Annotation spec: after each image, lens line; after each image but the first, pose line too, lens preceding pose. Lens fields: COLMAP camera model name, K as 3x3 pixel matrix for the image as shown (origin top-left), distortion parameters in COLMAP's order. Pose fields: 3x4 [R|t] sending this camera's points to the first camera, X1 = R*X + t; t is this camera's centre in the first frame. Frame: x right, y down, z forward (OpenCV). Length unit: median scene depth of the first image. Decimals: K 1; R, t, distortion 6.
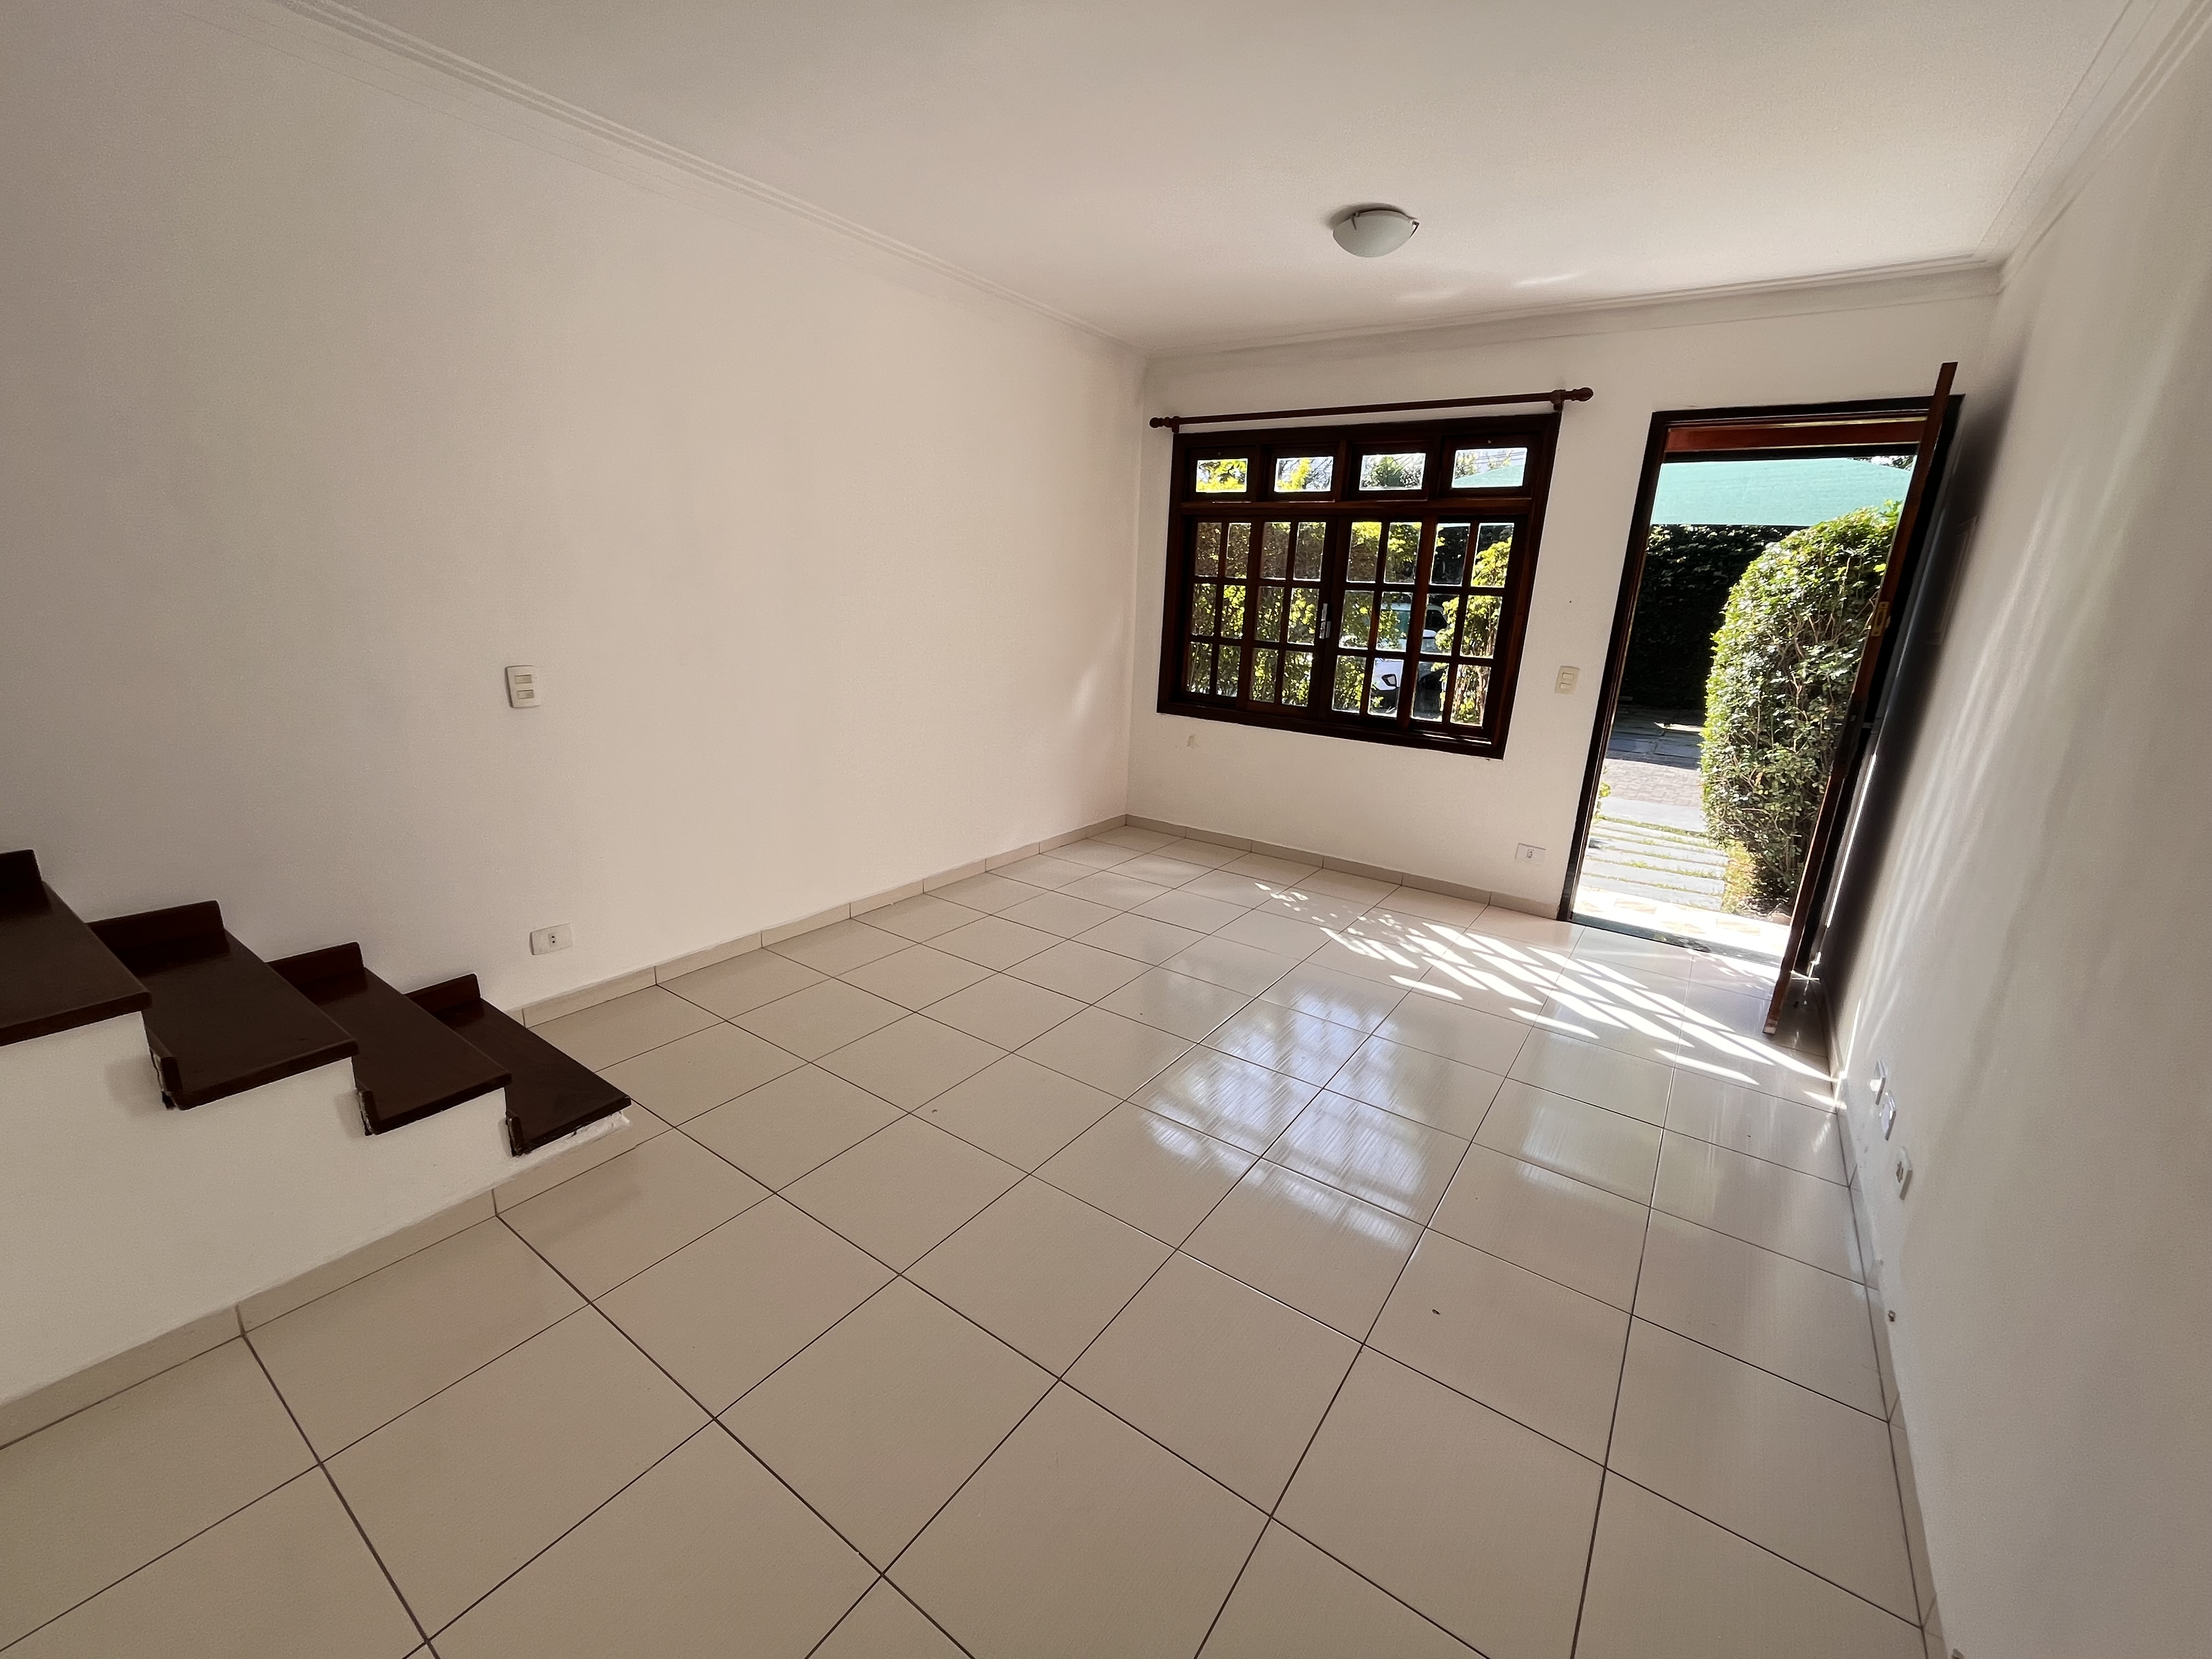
lens RADIAL K [[899.9, 0, 1103.3], [0, 899.9, 833.4], [0, 0, 1]] dist [-0.001971, 0.000123]
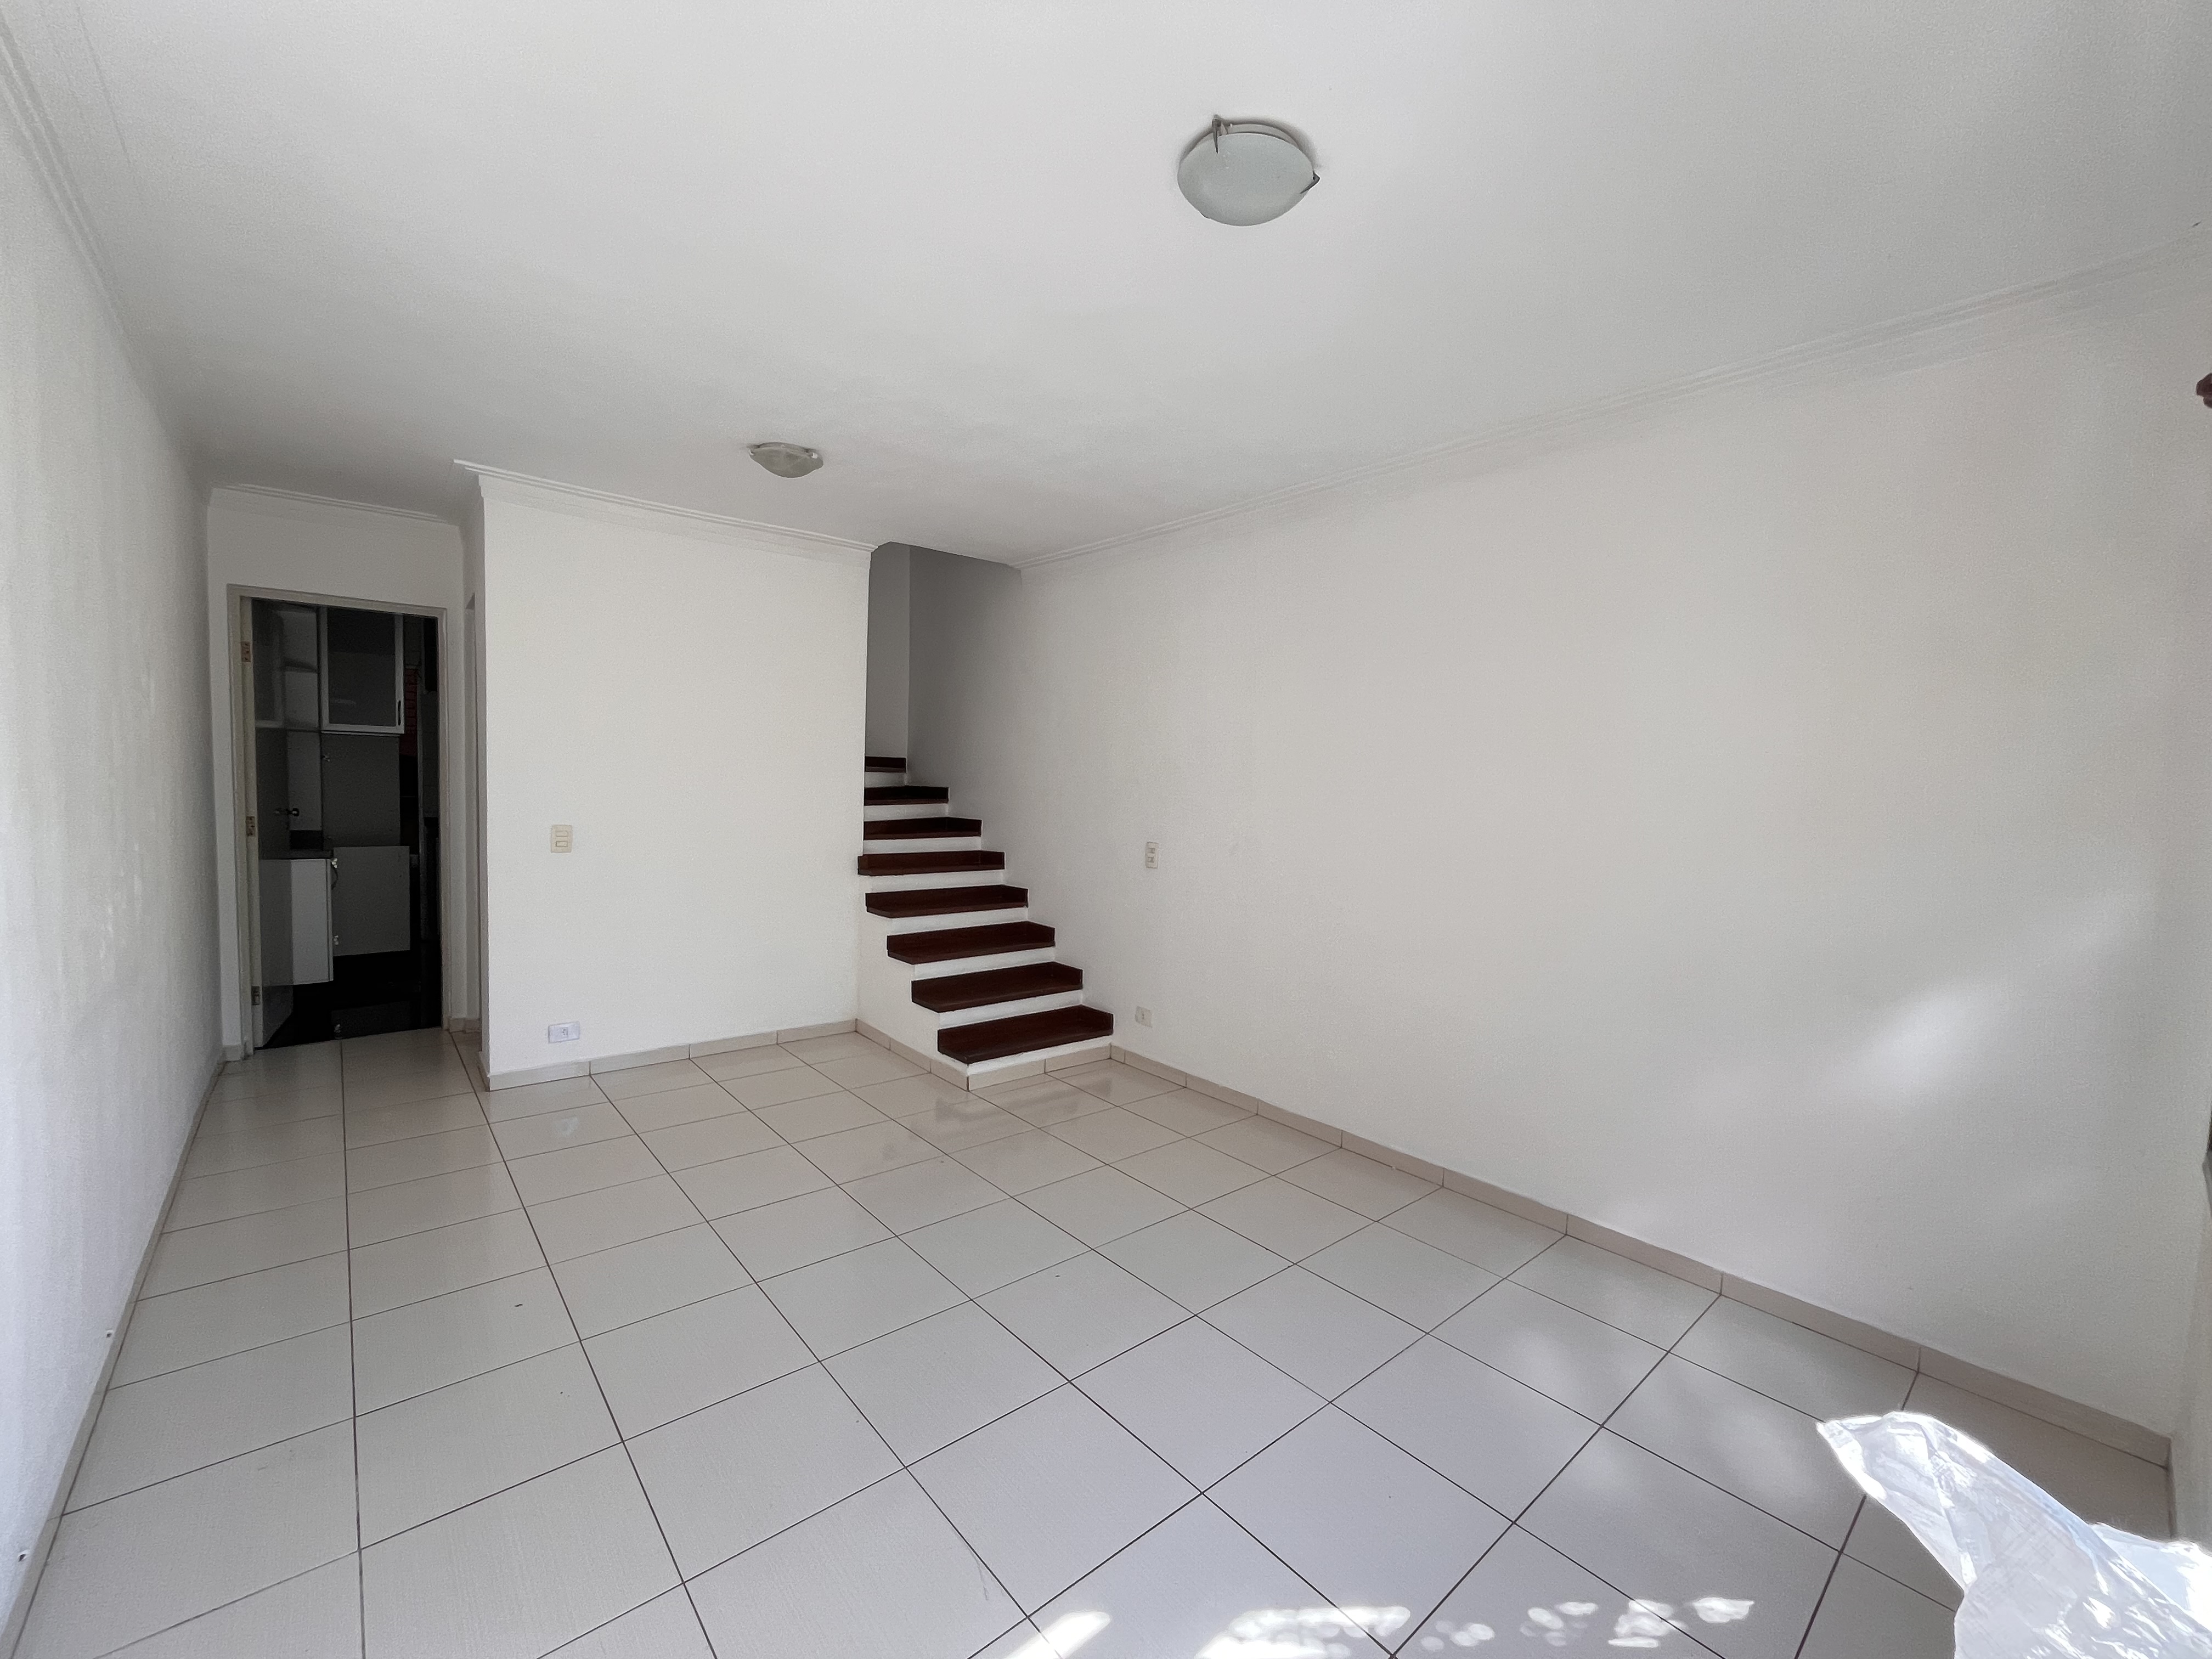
lens RADIAL K [[899.9, 0, 1103.3], [0, 899.9, 833.4], [0, 0, 1]] dist [-0.001971, 0.000123]
pose [[-0.248182, 0.005569, -0.968698, 0.681989], [-0.298797, 0.950786, 0.082018, -0.218164], [0.921480, 0.309800, -0.234303, 0.908582]]
